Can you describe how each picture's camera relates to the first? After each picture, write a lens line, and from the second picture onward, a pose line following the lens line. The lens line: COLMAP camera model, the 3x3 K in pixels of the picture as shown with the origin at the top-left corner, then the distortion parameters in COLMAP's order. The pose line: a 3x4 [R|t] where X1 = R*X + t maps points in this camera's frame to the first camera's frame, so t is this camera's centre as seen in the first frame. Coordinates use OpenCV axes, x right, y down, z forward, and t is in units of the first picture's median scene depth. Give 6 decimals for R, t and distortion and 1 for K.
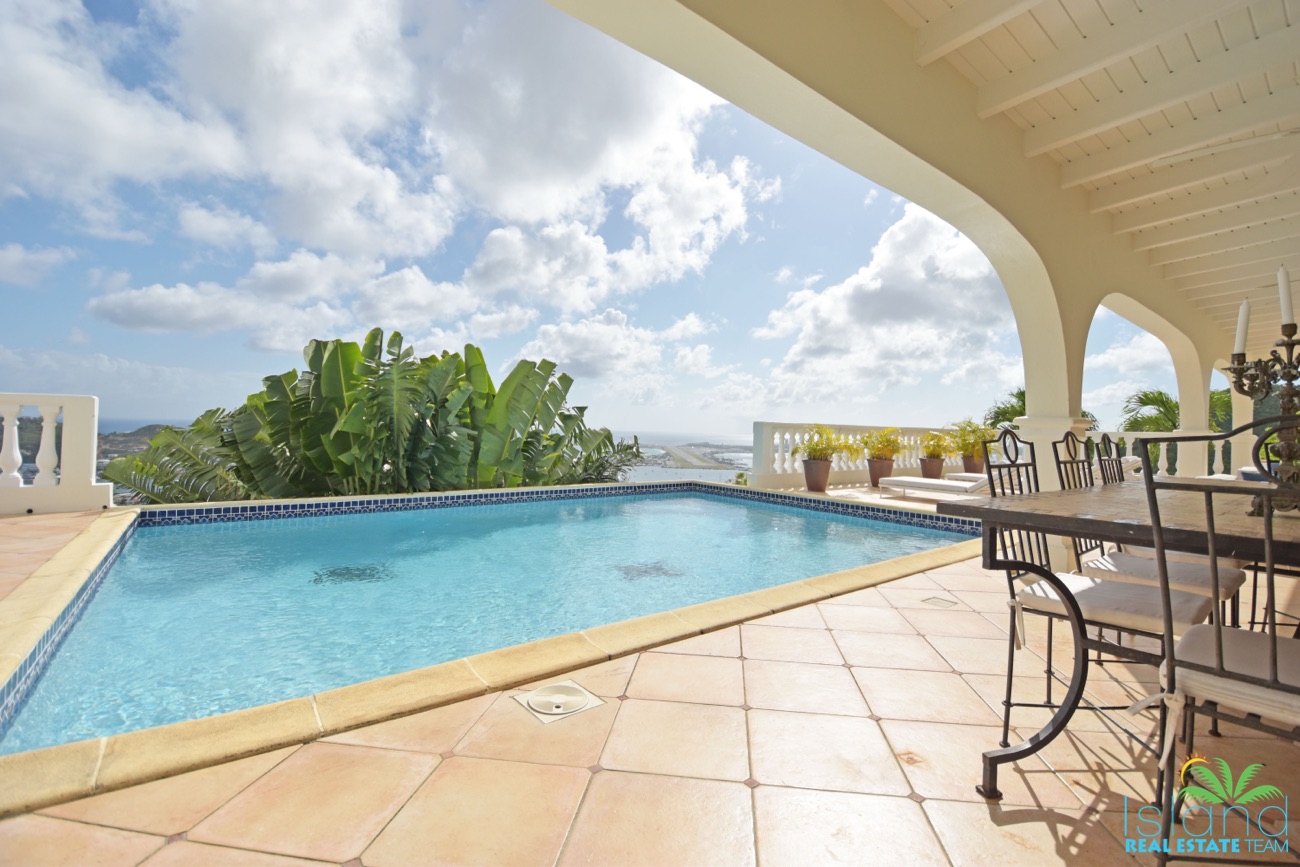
lens RADIAL K [[564.3, 0, 657.7], [0, 564.3, 428.7], [0, 0, 1]] dist [0.022825, -0.026790]
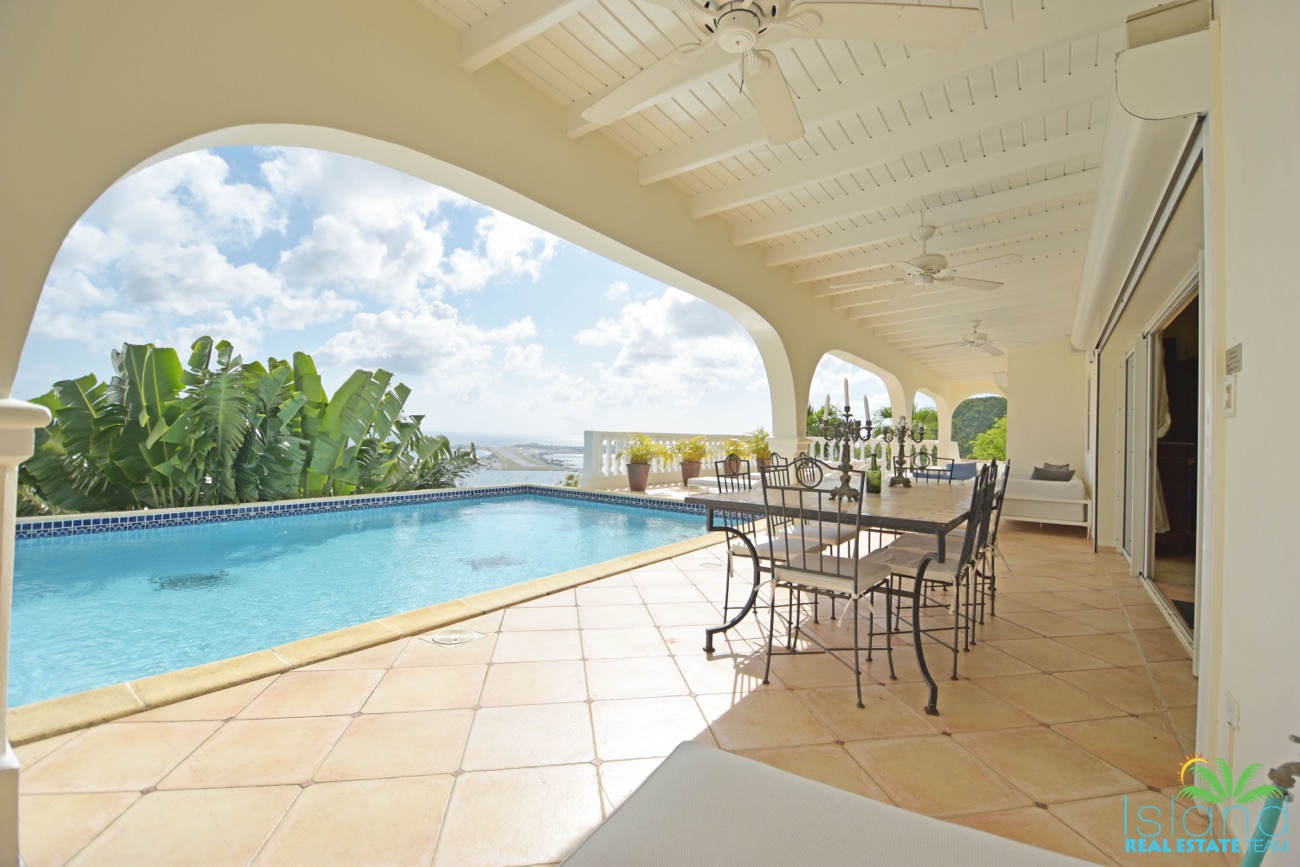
lens RADIAL K [[562.2, 0, 664.2], [0, 562.2, 431.1], [0, 0, 1]] dist [0.027903, -0.031541]
pose [[0.952053, 0.006889, 0.305857, -0.027947], [-0.007583, 0.999971, 0.001080, -0.017937], [-0.305840, -0.003347, 0.952077, -0.151044]]
